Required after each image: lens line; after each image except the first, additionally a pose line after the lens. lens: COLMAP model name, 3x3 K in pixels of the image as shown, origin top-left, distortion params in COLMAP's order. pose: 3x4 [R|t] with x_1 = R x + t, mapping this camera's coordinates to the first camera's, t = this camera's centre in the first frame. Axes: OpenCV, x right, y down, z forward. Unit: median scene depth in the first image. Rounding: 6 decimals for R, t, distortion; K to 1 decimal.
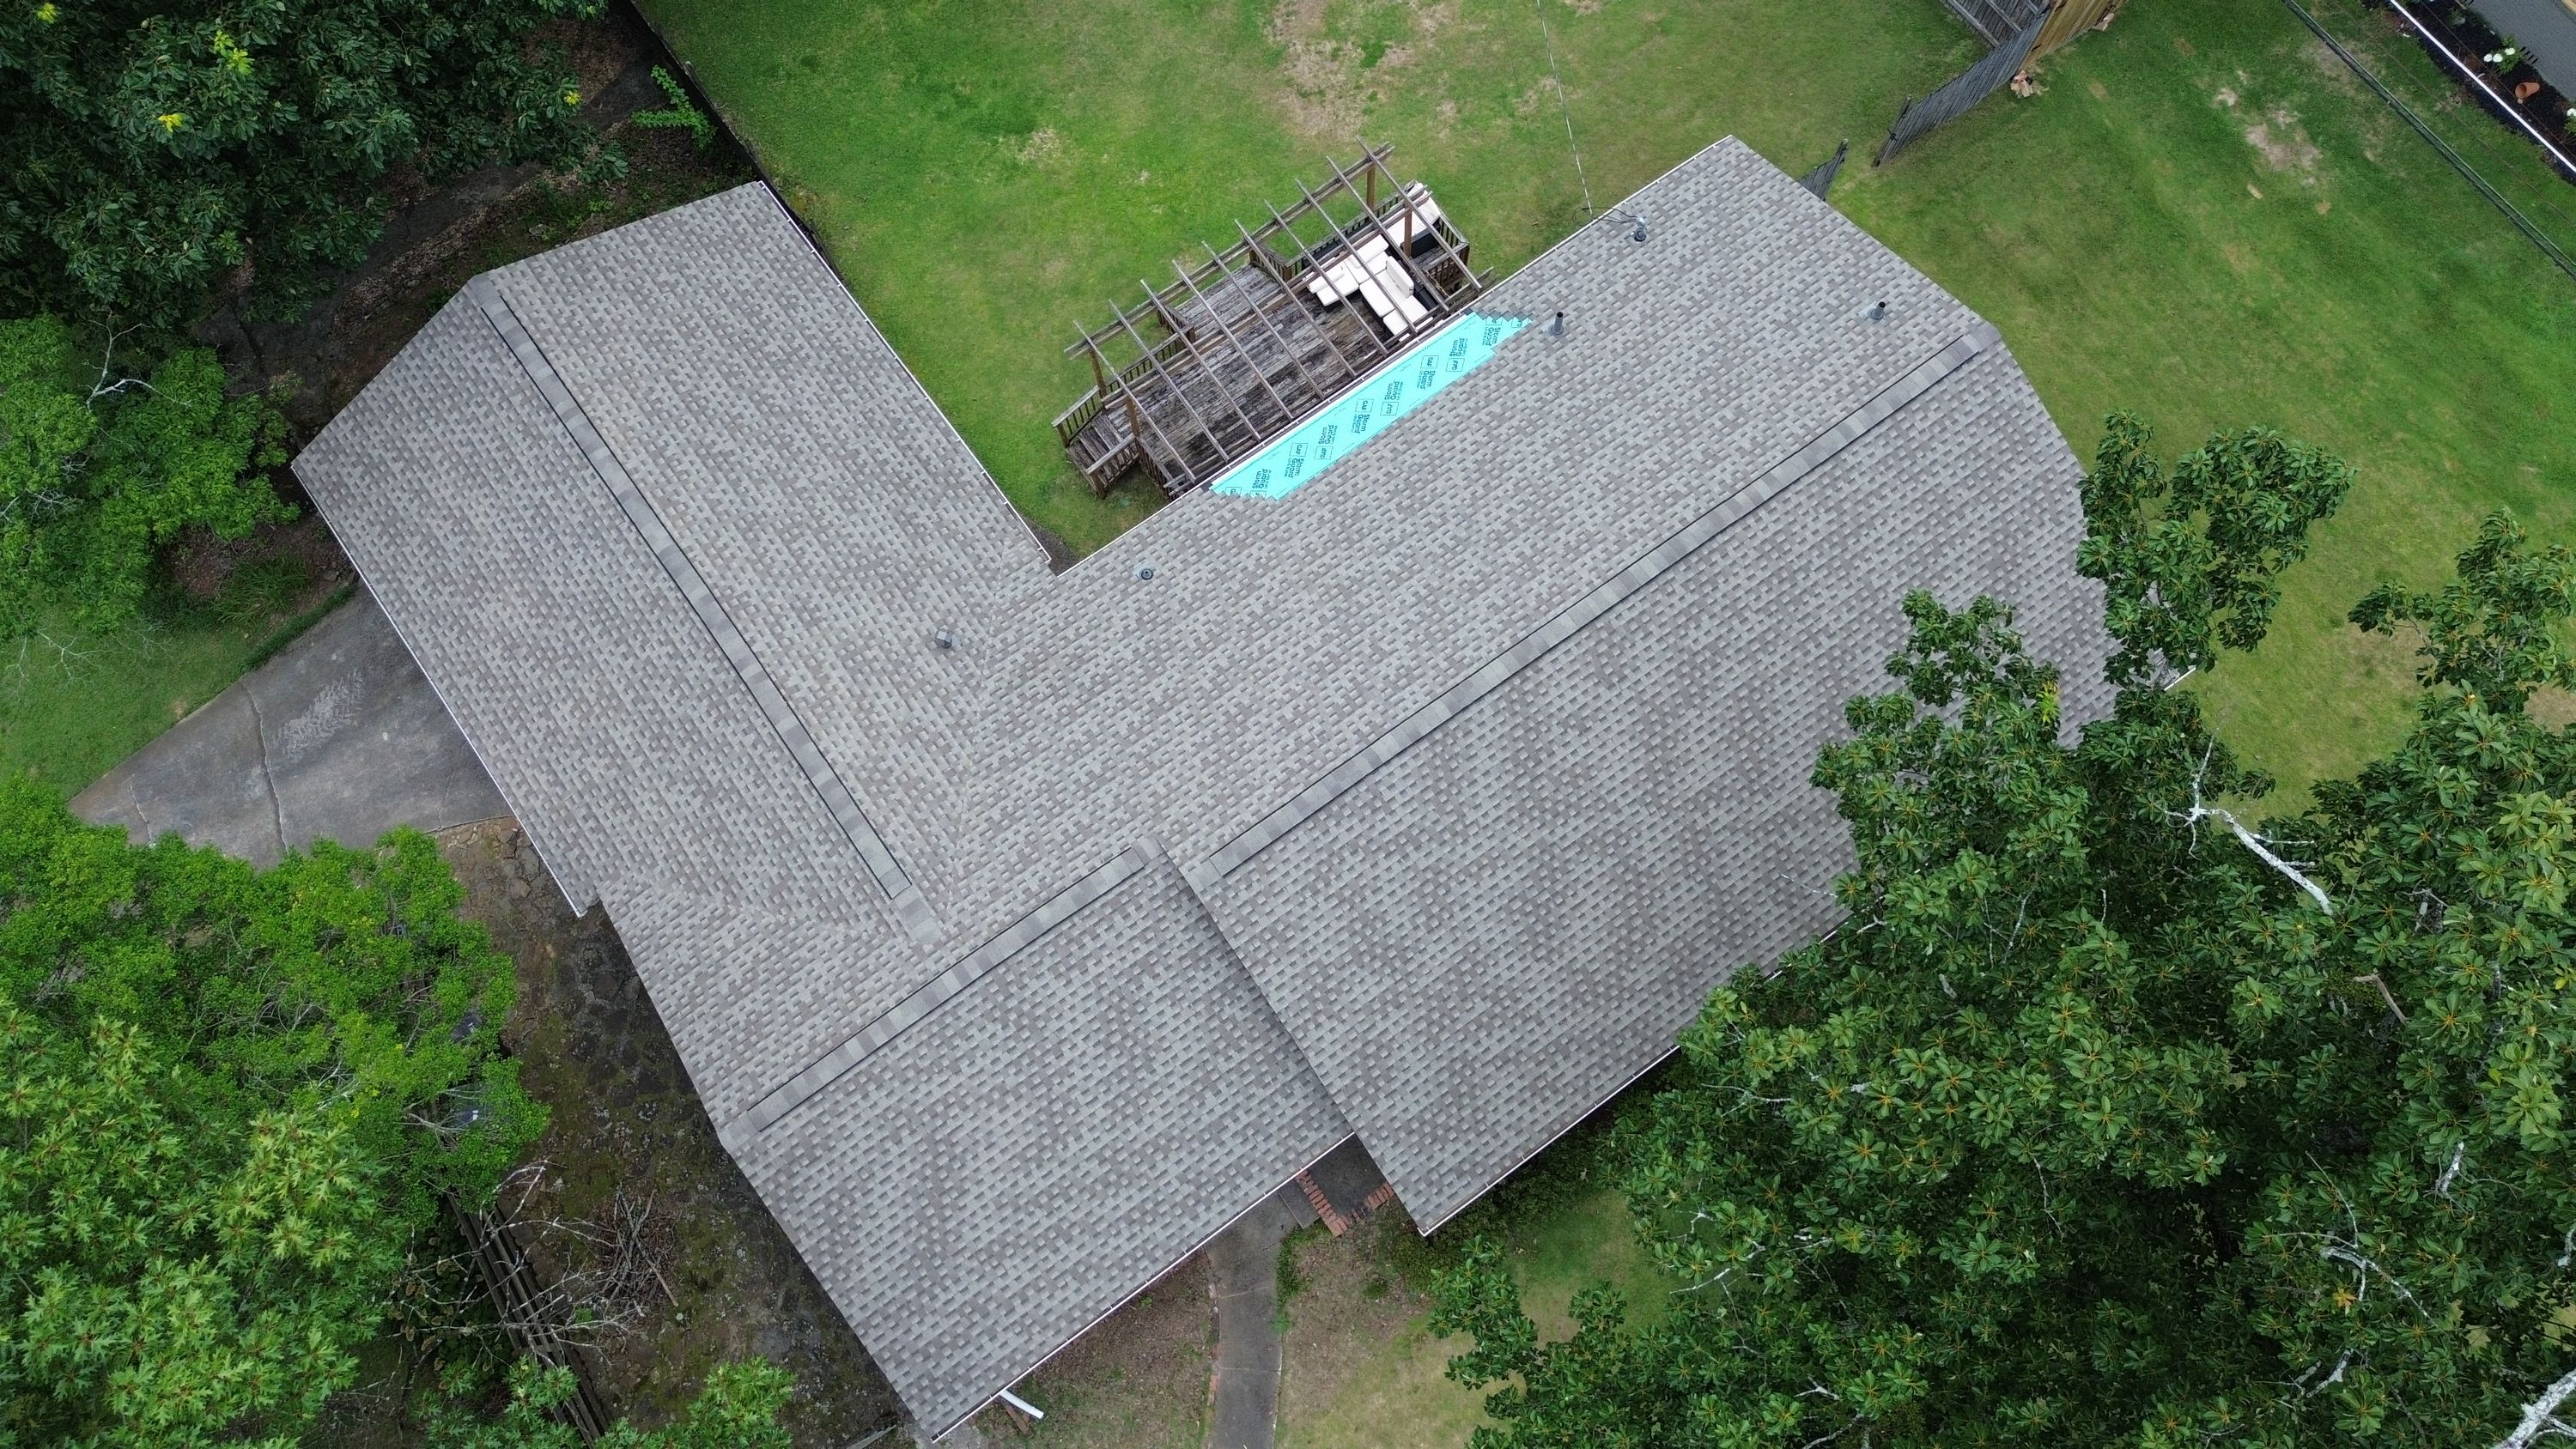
lens RADIAL K [[1834.0, 0, 1288.2], [0, 1834.0, 715.9], [0, 0, 1]] dist [0.070828, -0.076731]
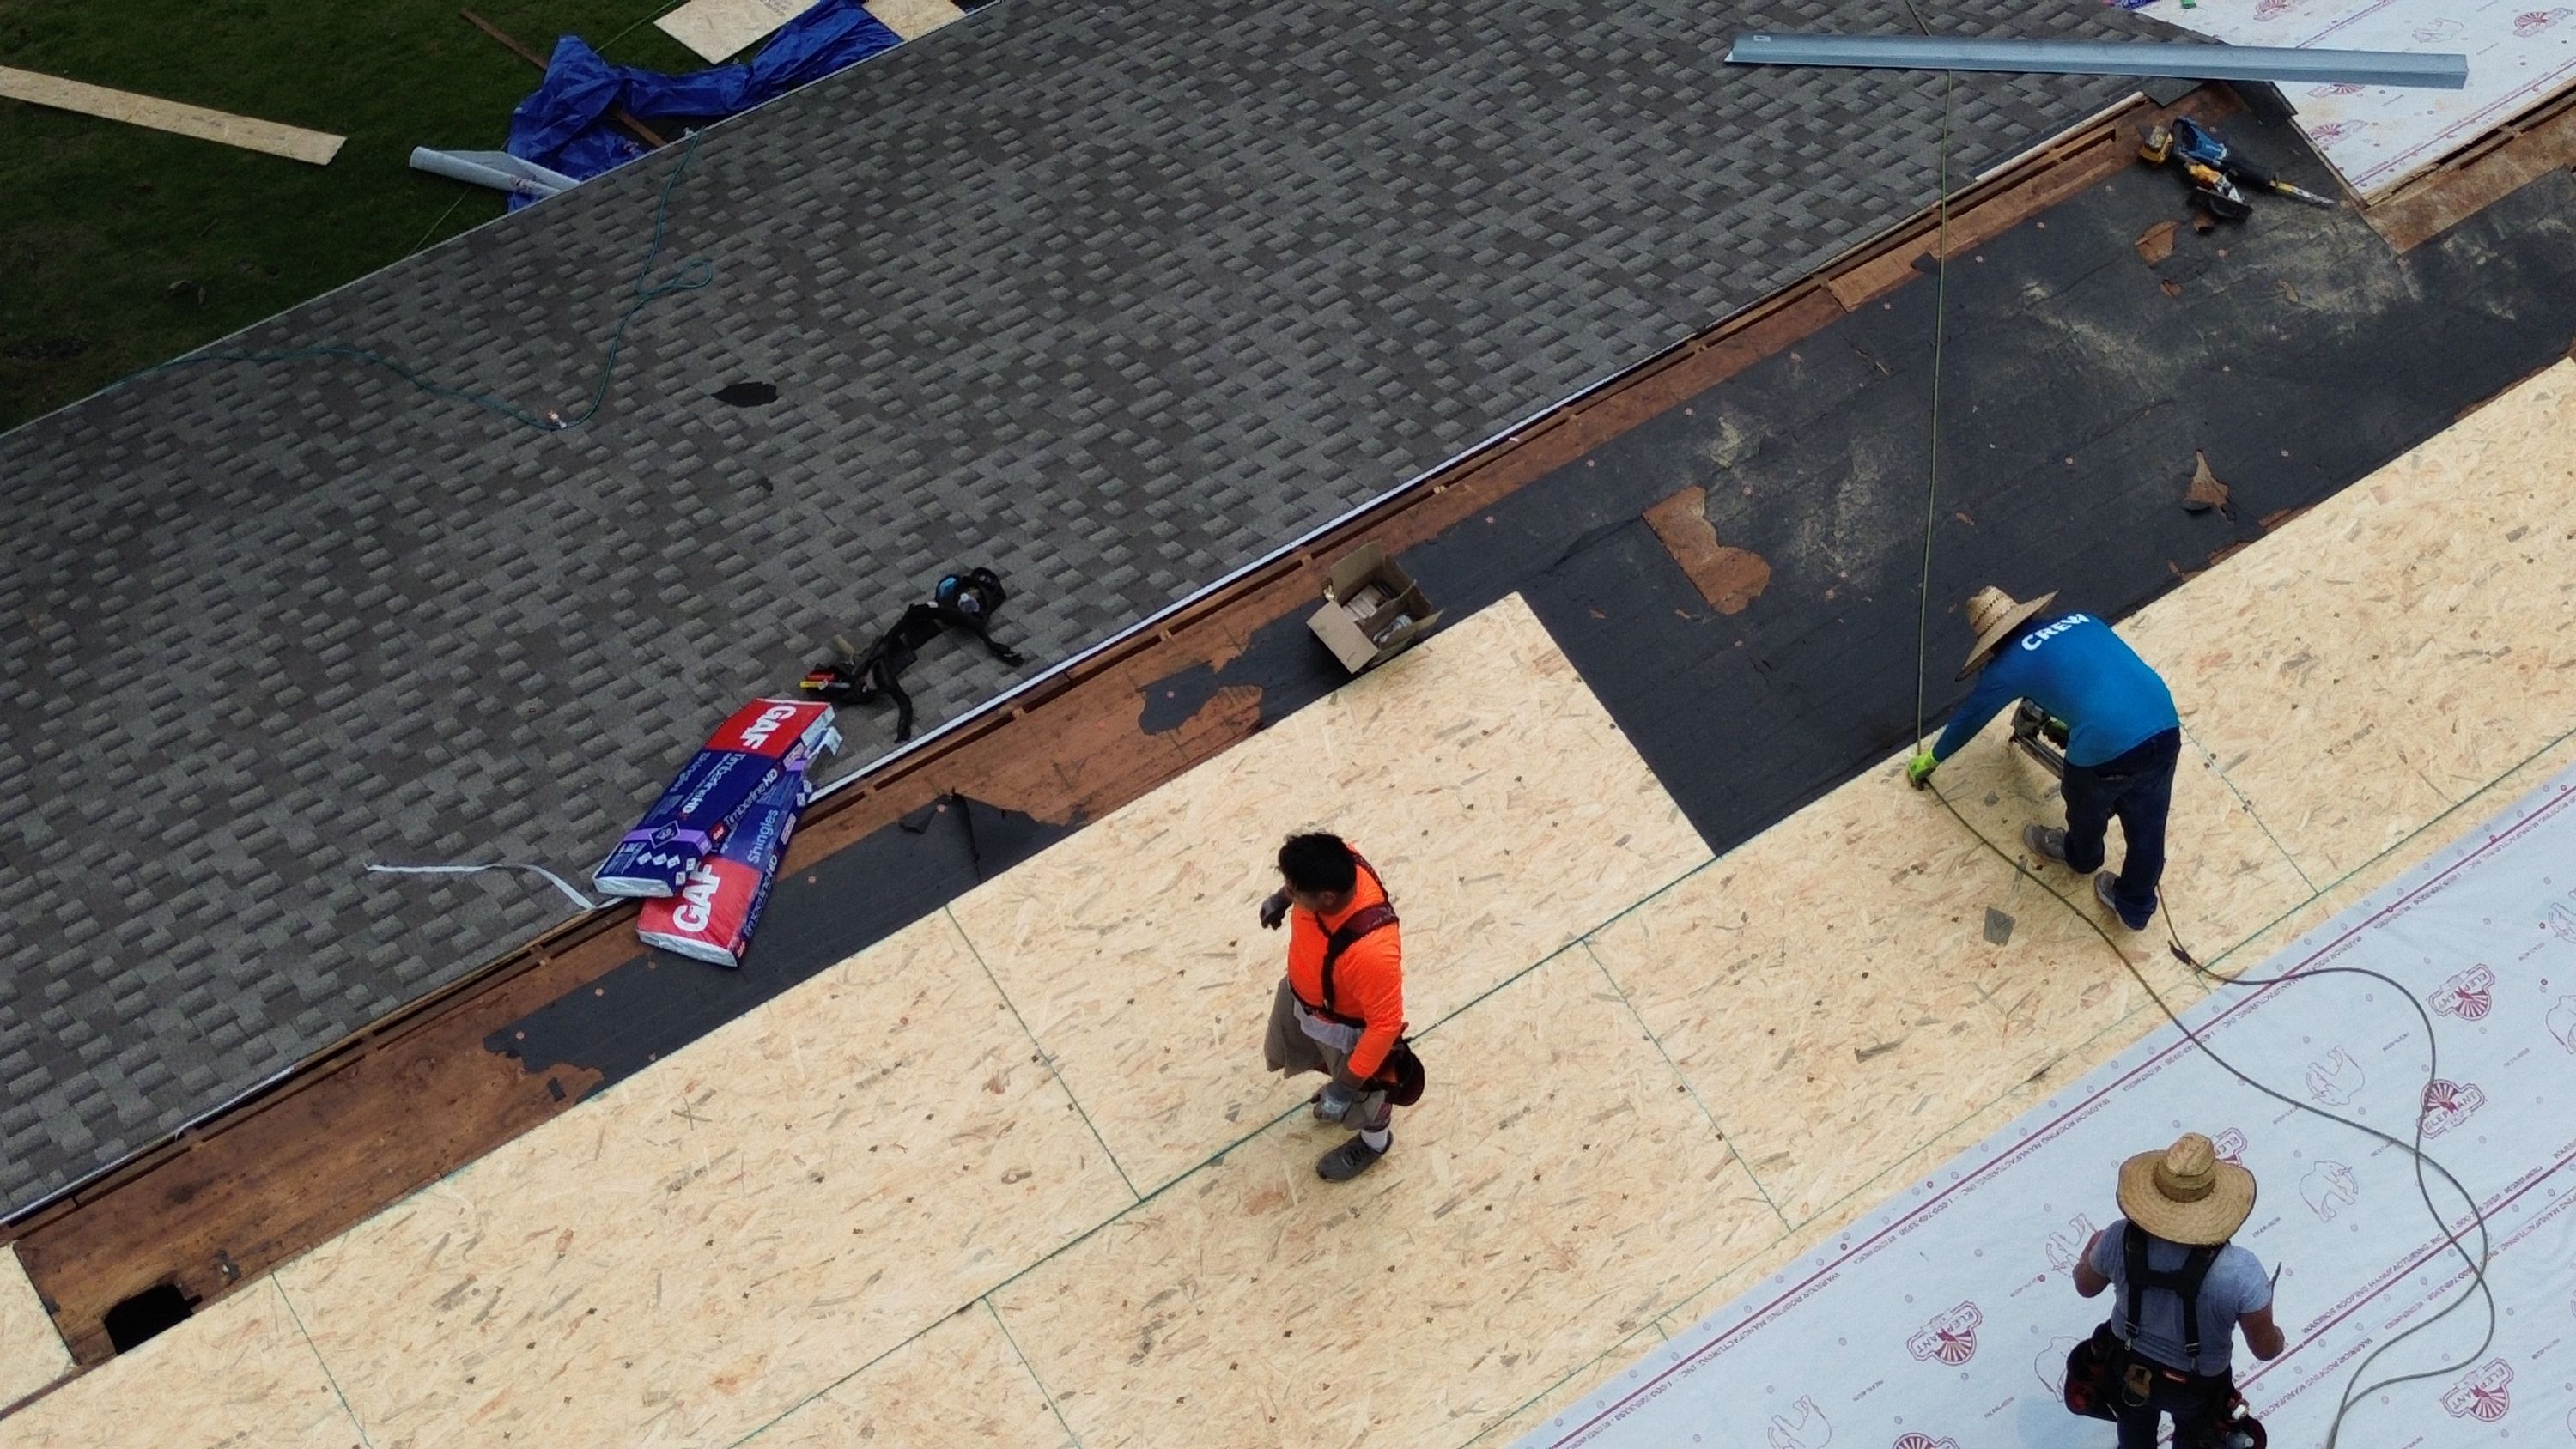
lens RADIAL K [[3641.5, 0, 1293.4], [0, 3641.5, 719.1], [0, 0, 1]] dist [0.207105, -0.725839]
pose [[-0.999129, 0.029357, 0.029649, 0.091932], [0.008934, -0.543603, 0.839295, -0.491454], [0.040757, 0.838829, 0.542867, 0.743083]]
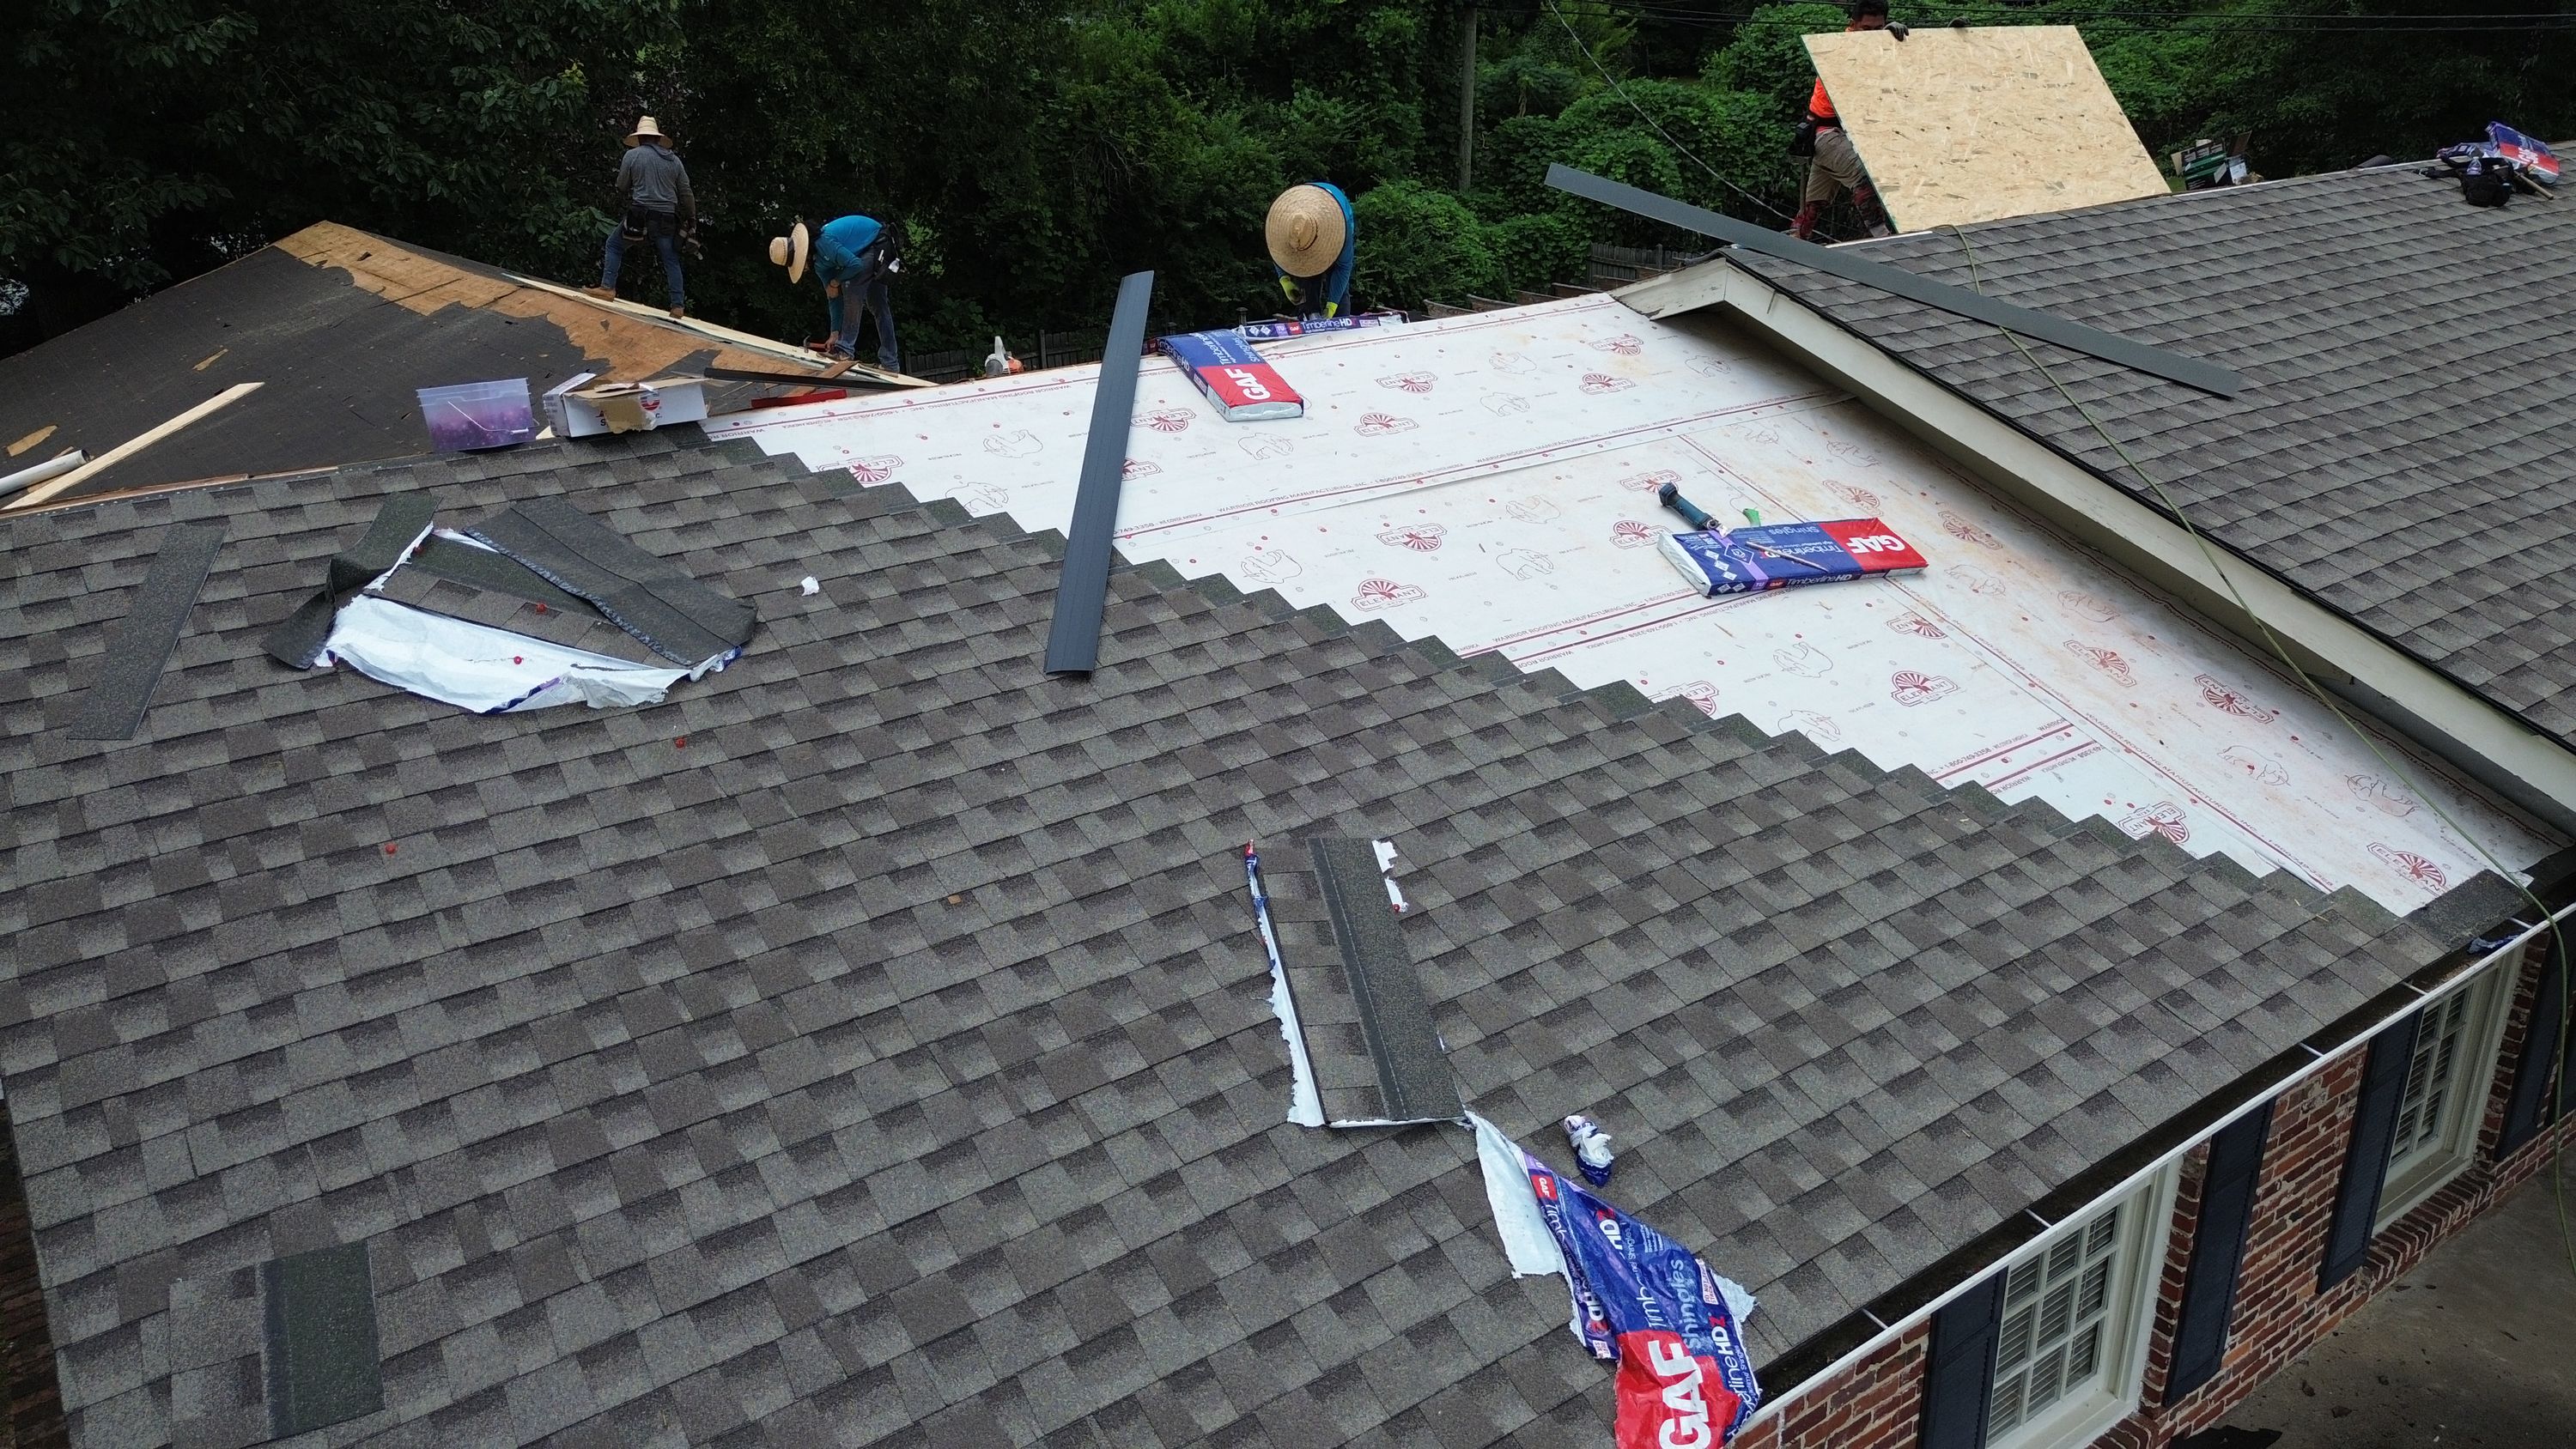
lens RADIAL K [[1834.0, 0, 1288.2], [0, 1834.0, 715.9], [0, 0, 1]] dist [0.070828, -0.076731]
pose [[0.999944, 0.005832, 0.008828, -0.135014], [0.003469, 0.607511, -0.794303, 0.412401], [-0.009995, 0.794290, 0.607457, 0.852829]]
